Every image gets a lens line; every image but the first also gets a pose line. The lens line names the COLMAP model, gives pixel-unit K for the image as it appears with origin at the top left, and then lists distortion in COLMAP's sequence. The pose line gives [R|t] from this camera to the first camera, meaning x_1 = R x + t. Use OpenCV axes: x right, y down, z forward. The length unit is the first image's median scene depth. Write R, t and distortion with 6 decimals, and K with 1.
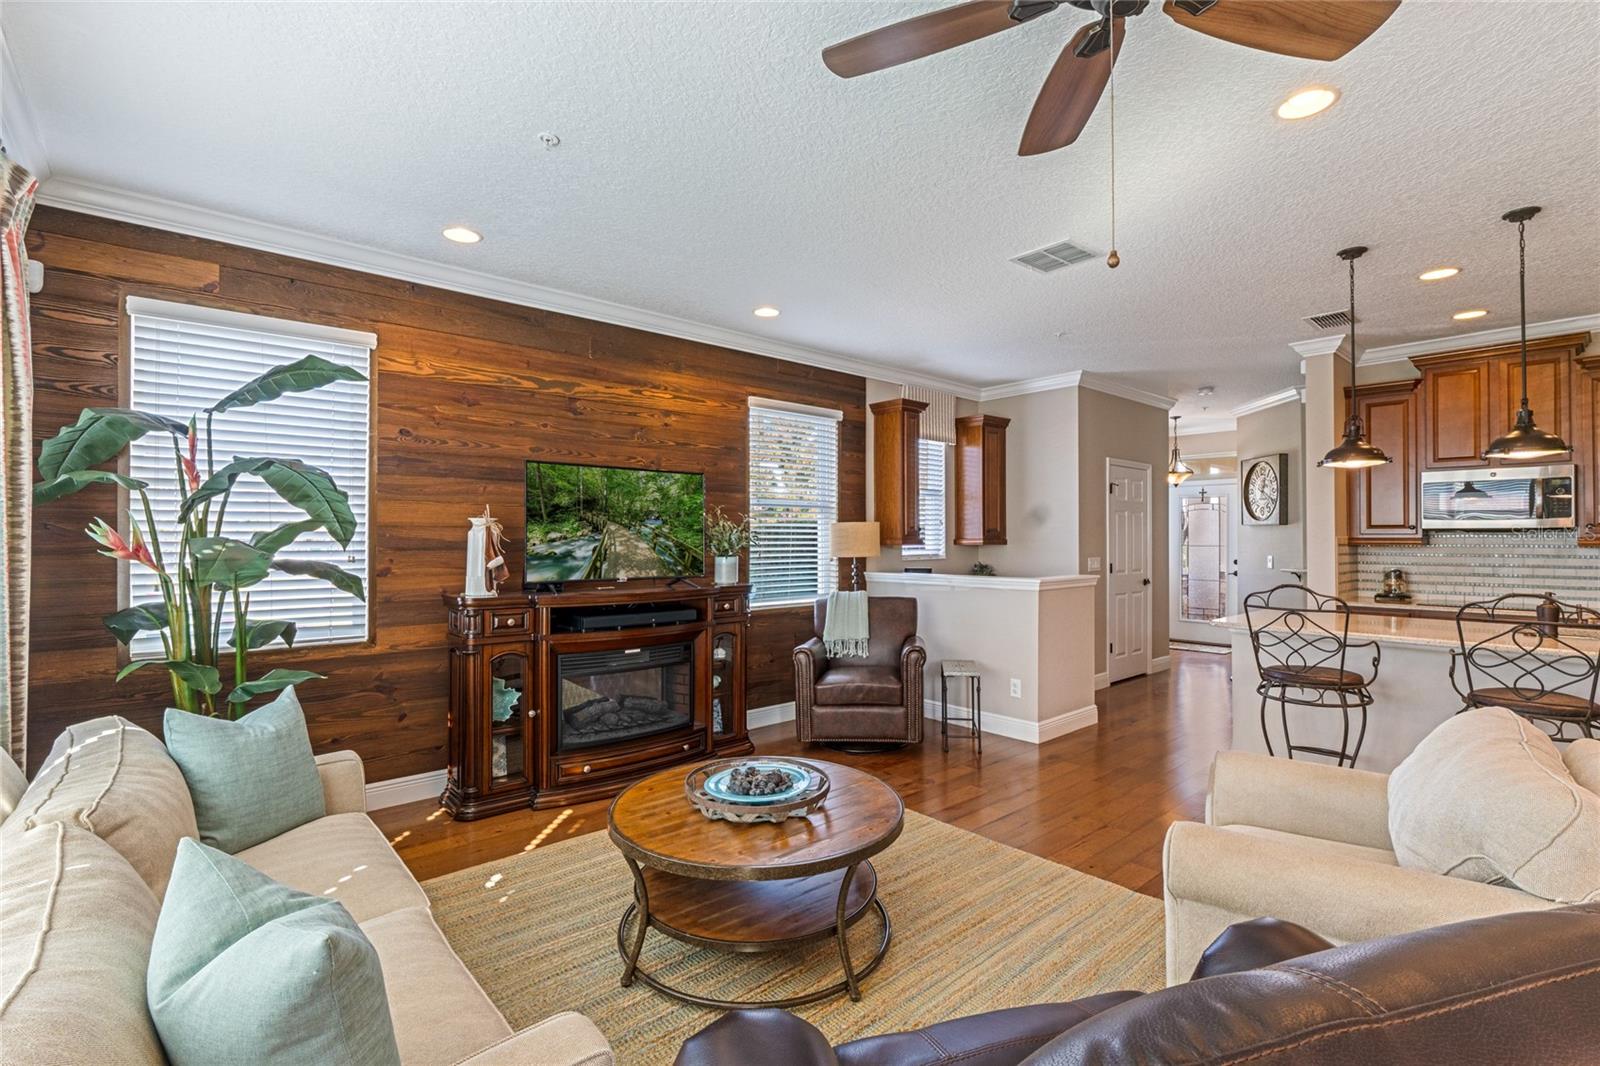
lens RADIAL K [[722.3, 0, 811.9], [0, 722.3, 529.3], [0, 0, 1]] dist [0.002656, -0.001158]
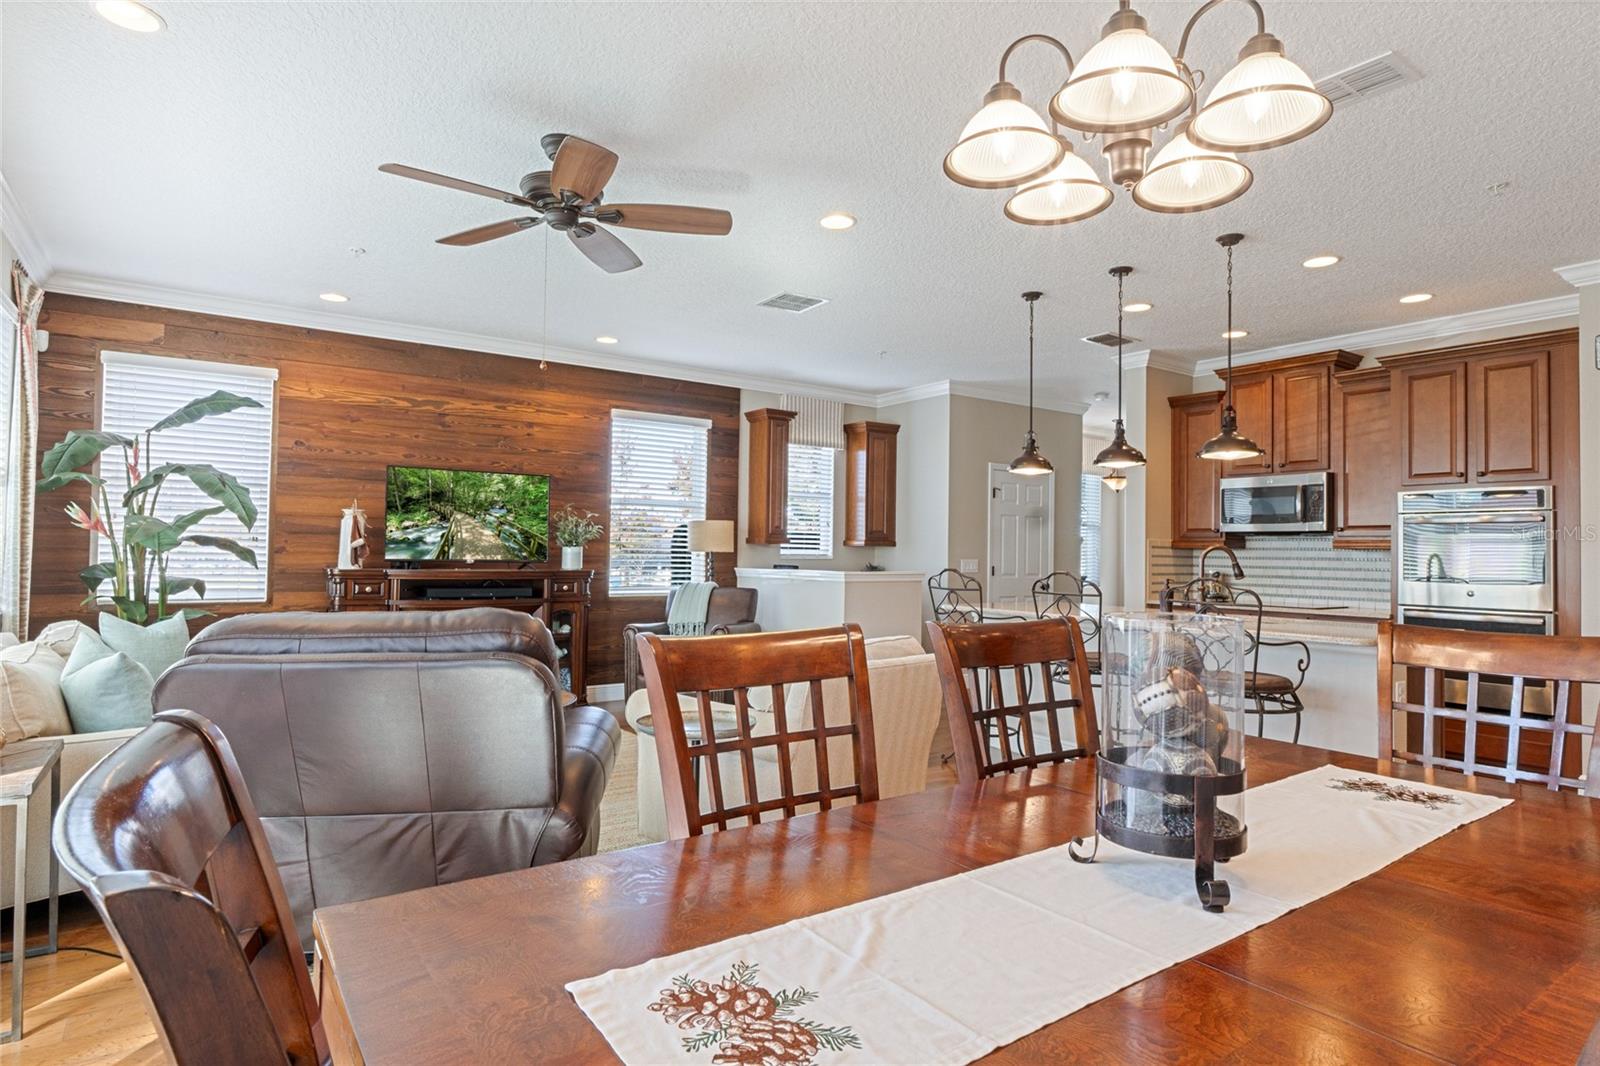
lens RADIAL K [[872.8, 0, 809.5], [0, 872.8, 529.5], [0, 0, 1]] dist [0.007060, -0.001133]
pose [[0.993609, 0.012546, -0.112174, 0.431813], [-0.014323, 0.999784, -0.015050, 0.026054], [0.111961, 0.016560, 0.993575, -0.376339]]
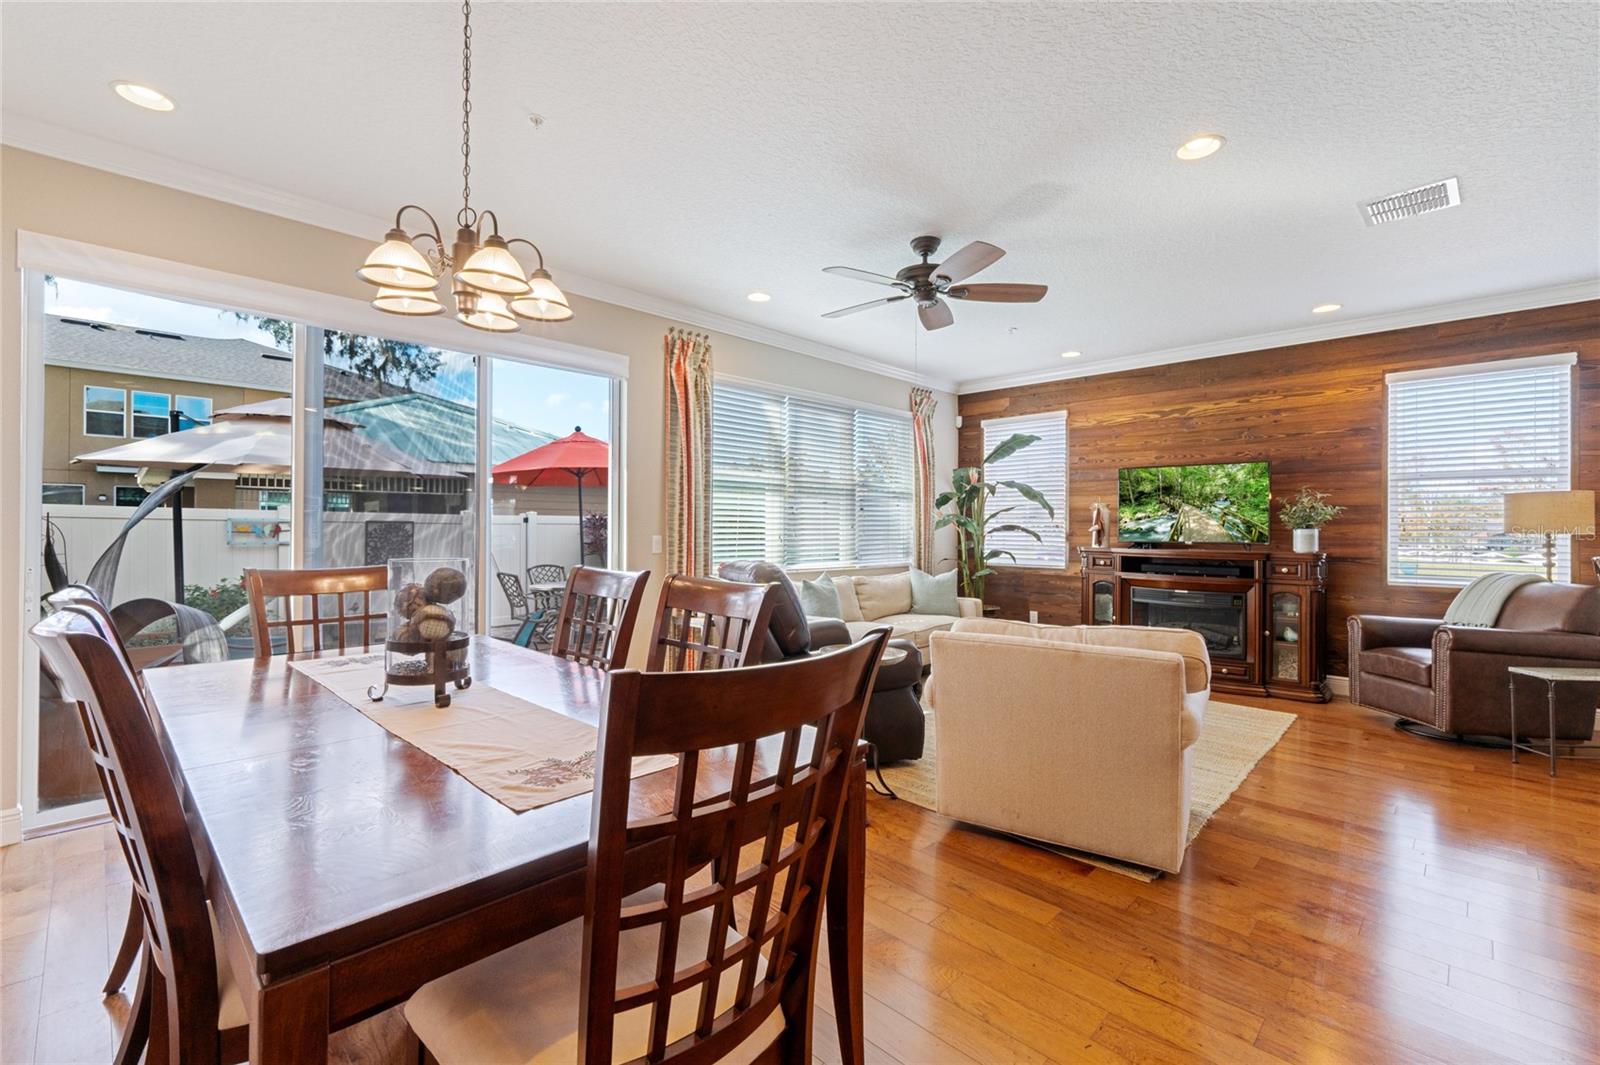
lens RADIAL K [[707.6, 0, 779.9], [0, 707.6, 525.2], [0, 0, 1]] dist [-0.005593, 0.003287]
pose [[0.058096, -0.004482, -0.998301, 0.971831], [0.006116, 0.999973, -0.004134, 0.030753], [0.998292, -0.005865, 0.058122, 0.102211]]
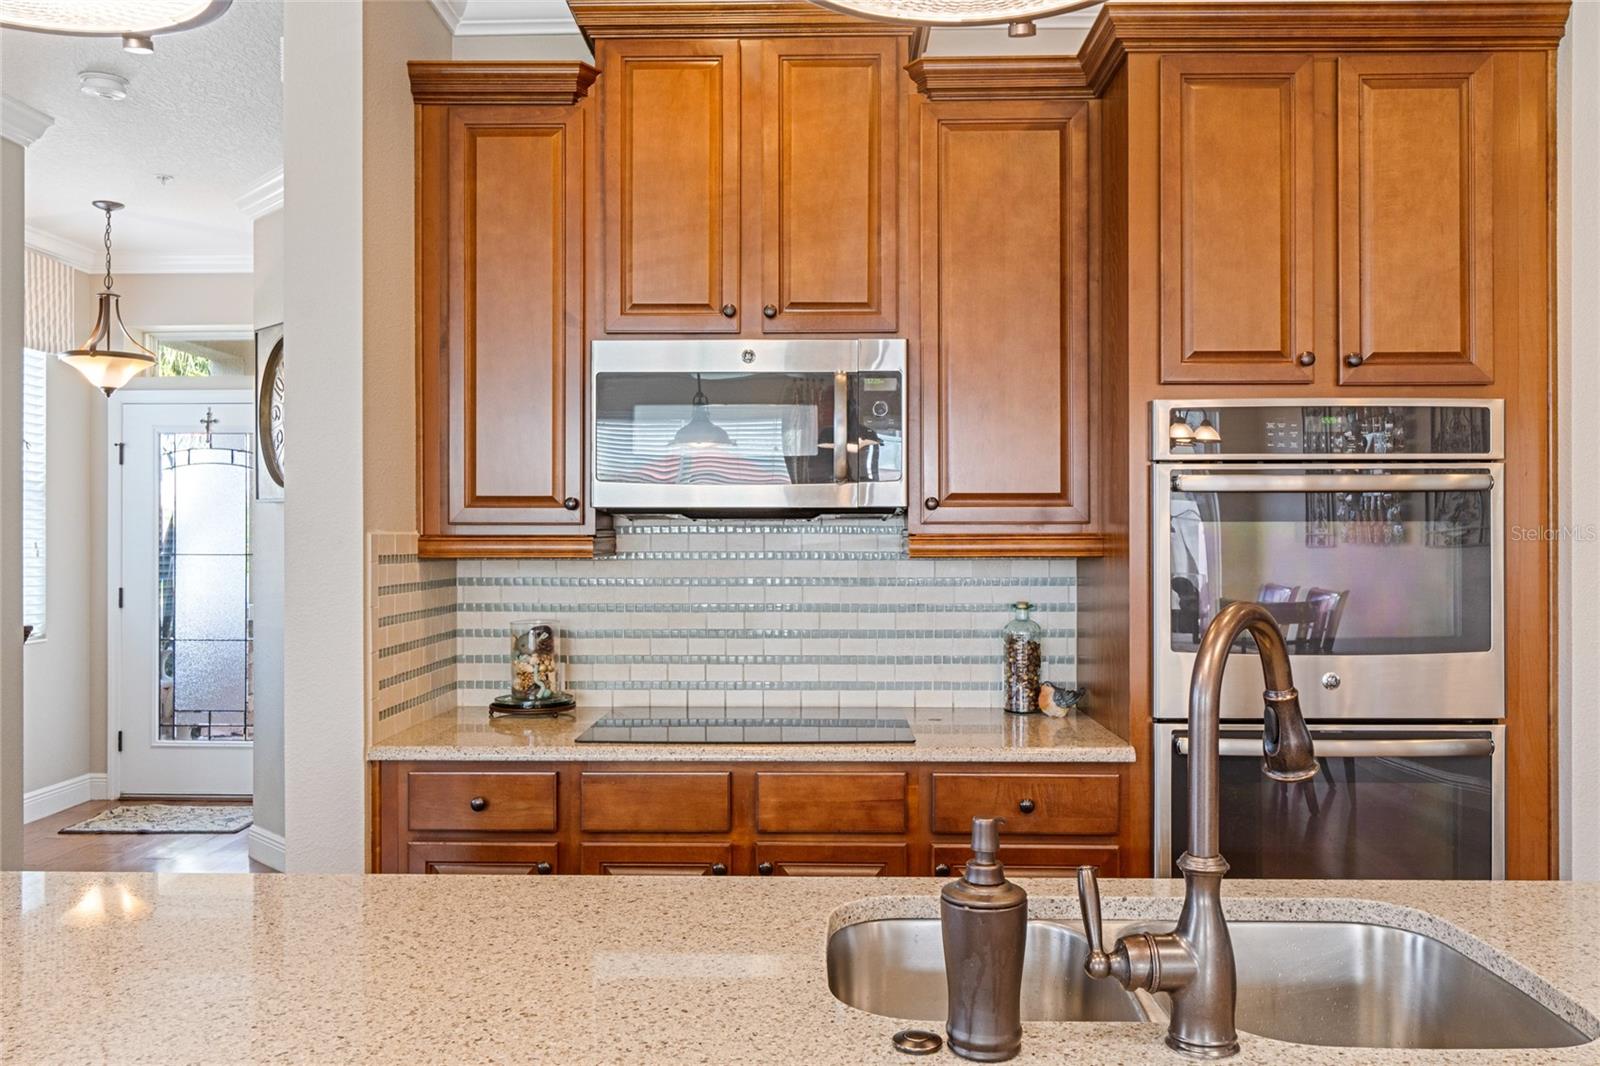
lens RADIAL K [[1245.4, 0, 797.9], [0, 1245.4, 531.1], [0, 0, 1]] dist [-0.003649, 0.001368]
pose [[0.687386, -0.000951, 0.726291, 0.542019], [-0.006944, 0.999945, 0.007881, 0.005198], [-0.726259, -0.010461, 0.687342, 0.591531]]
